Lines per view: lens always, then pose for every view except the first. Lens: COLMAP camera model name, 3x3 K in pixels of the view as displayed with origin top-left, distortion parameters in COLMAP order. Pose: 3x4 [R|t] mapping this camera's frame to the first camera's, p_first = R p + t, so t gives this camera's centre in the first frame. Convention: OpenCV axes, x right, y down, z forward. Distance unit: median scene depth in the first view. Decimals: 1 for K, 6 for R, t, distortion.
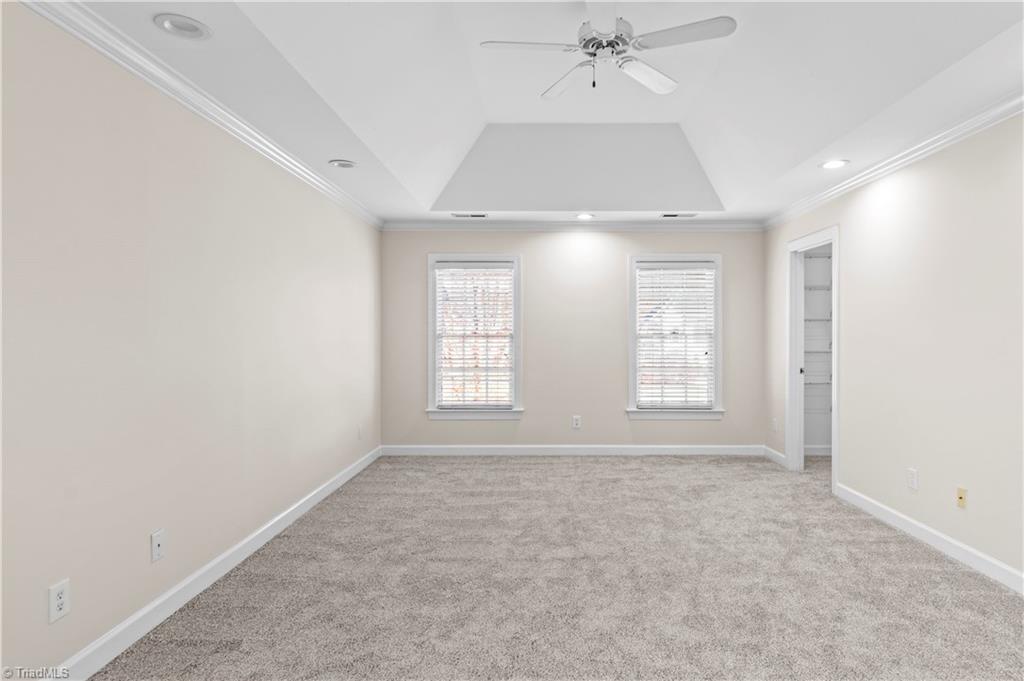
lens RADIAL K [[565.9, 0, 539.0], [0, 565.9, 333.5], [0, 0, 1]] dist [0.013933, 0.000060]
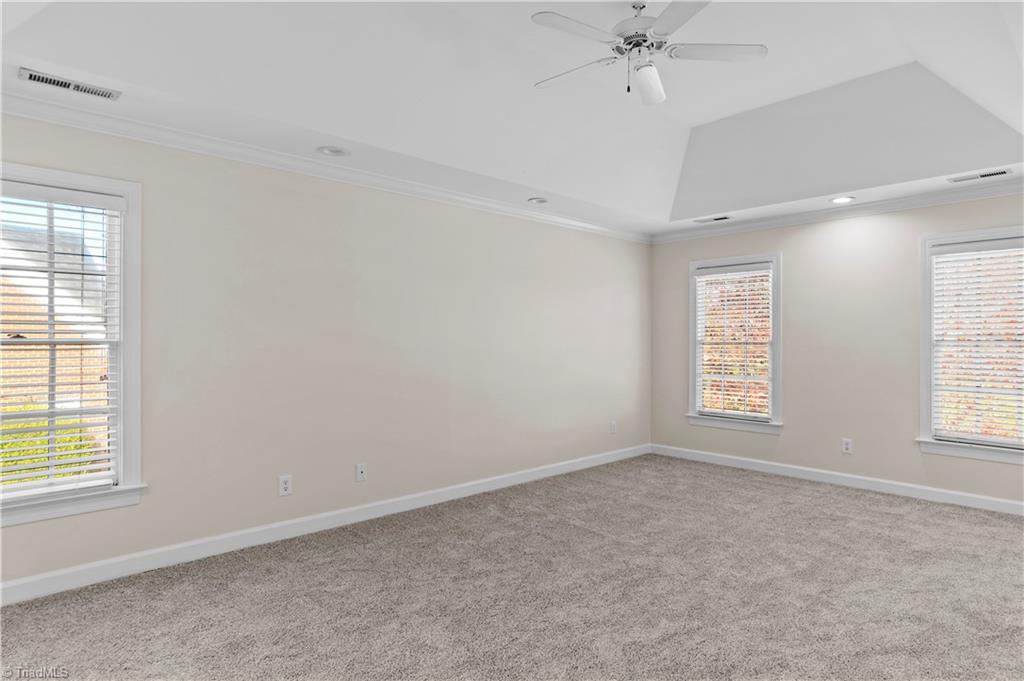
lens RADIAL K [[553.8, 0, 528.9], [0, 553.8, 342.4], [0, 0, 1]] dist [0.012907, 0.001304]
pose [[0.715174, 0.004923, -0.698929, 0.371761], [-0.000887, 0.999981, 0.006136, -0.001972], [0.698946, -0.003768, 0.715165, 0.104855]]
